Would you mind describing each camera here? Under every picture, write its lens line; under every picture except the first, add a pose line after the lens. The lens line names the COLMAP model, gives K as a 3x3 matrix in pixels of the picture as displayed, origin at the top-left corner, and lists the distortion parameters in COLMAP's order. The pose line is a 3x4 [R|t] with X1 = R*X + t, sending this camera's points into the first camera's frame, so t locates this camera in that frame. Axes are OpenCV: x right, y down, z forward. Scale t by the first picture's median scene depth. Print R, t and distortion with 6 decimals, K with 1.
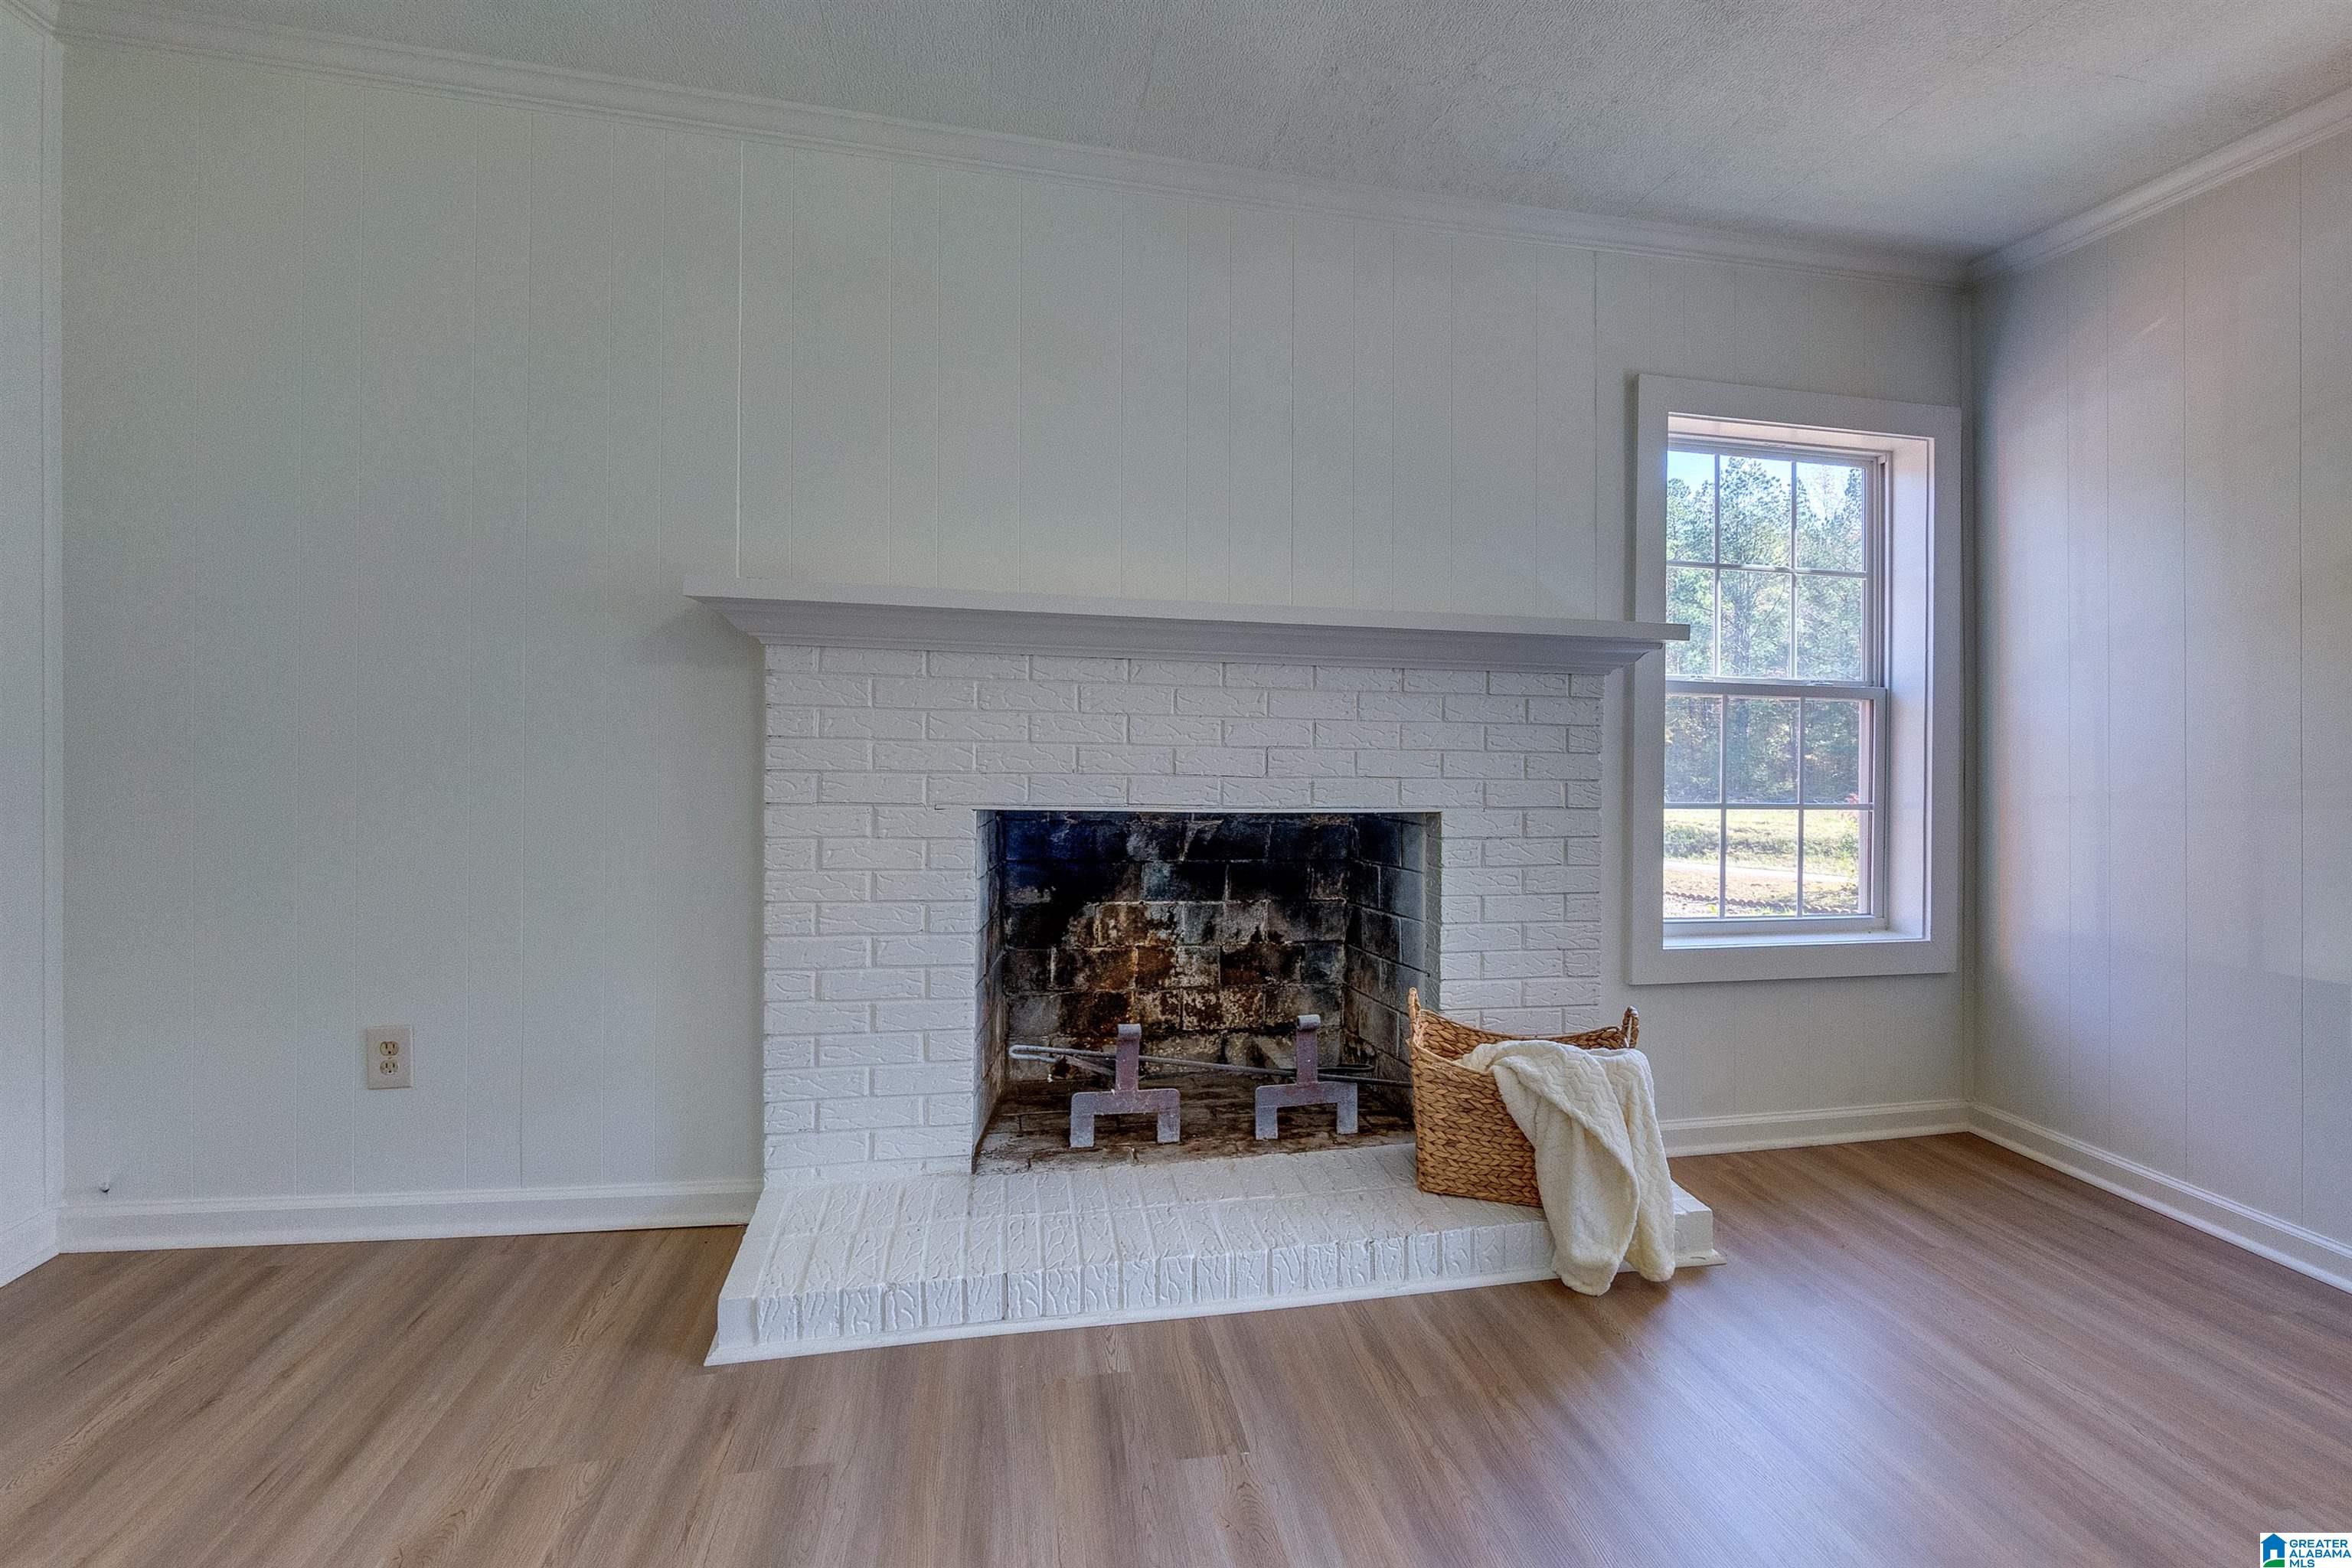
lens RADIAL K [[1088.0, 0, 1219.9], [0, 1088.0, 732.7], [0, 0, 1]] dist [-0.003671, 0.000026]
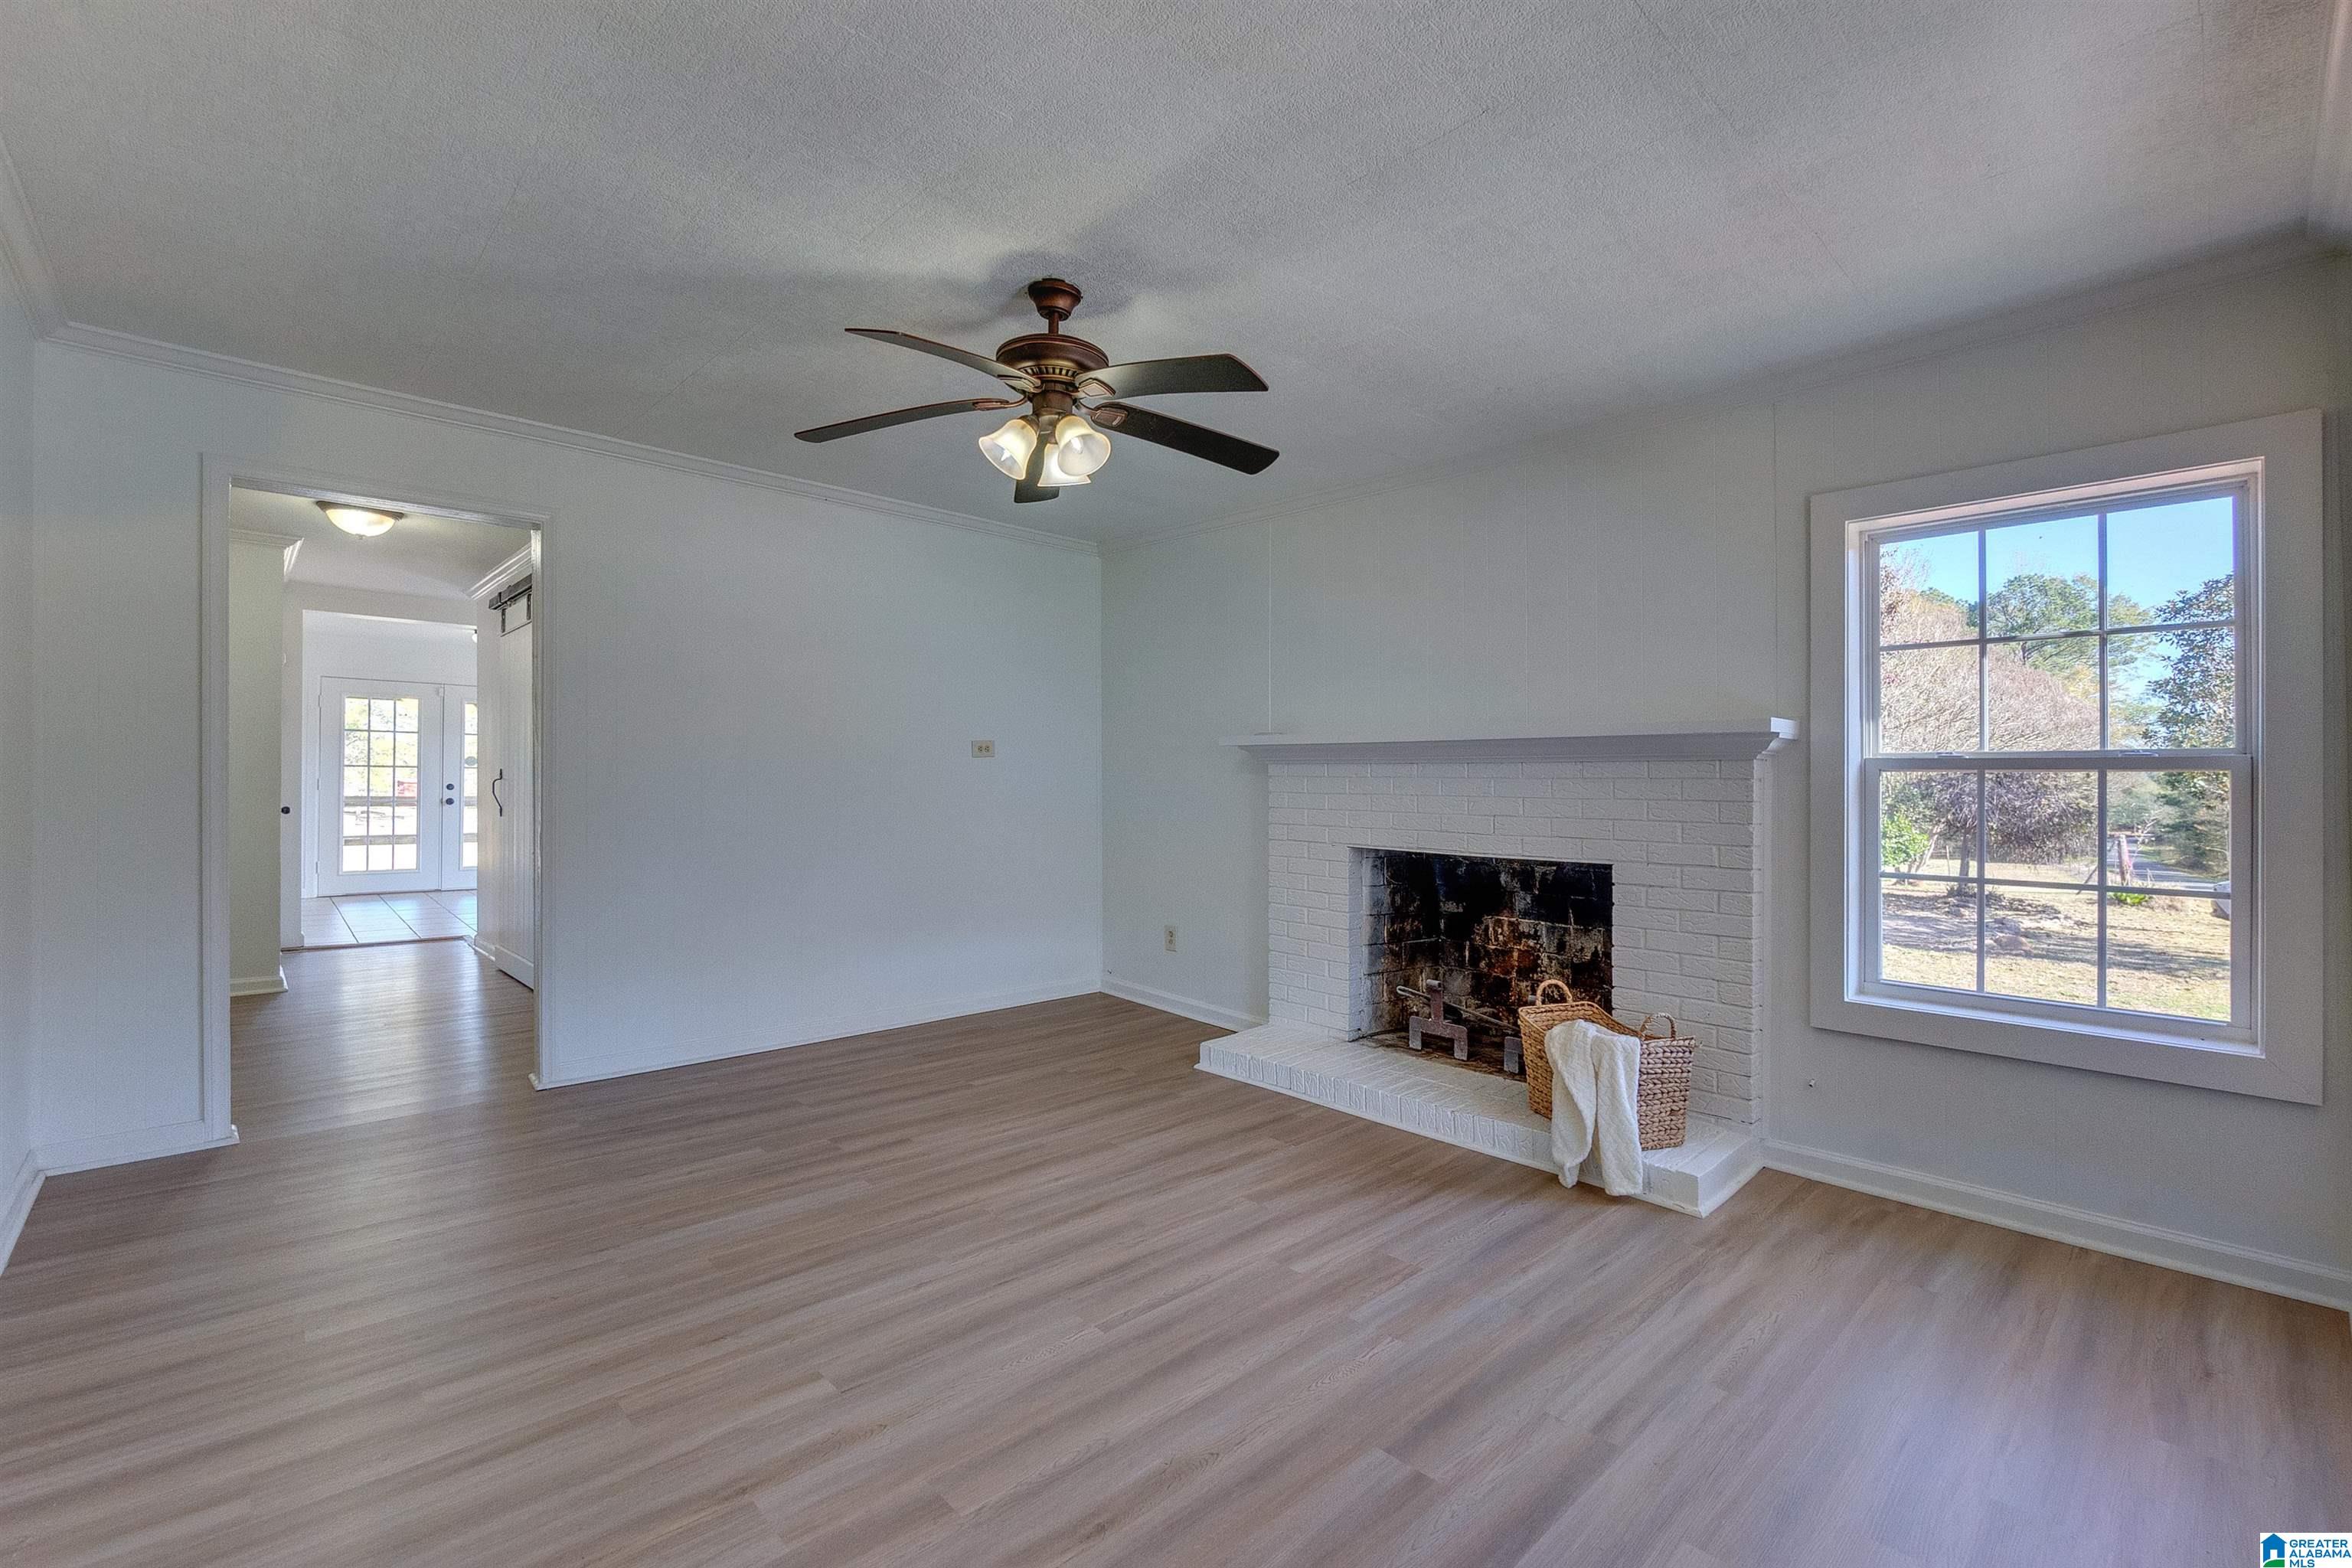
lens RADIAL K [[1015.6, 0, 1191.7], [0, 1015.6, 786.2], [0, 0, 1]] dist [-0.000016, -0.000128]
pose [[0.521393, -0.013004, -0.853218, 0.903160], [-0.002721, 0.999853, -0.016901, -0.002821], [0.853312, 0.011133, 0.521281, -0.116642]]
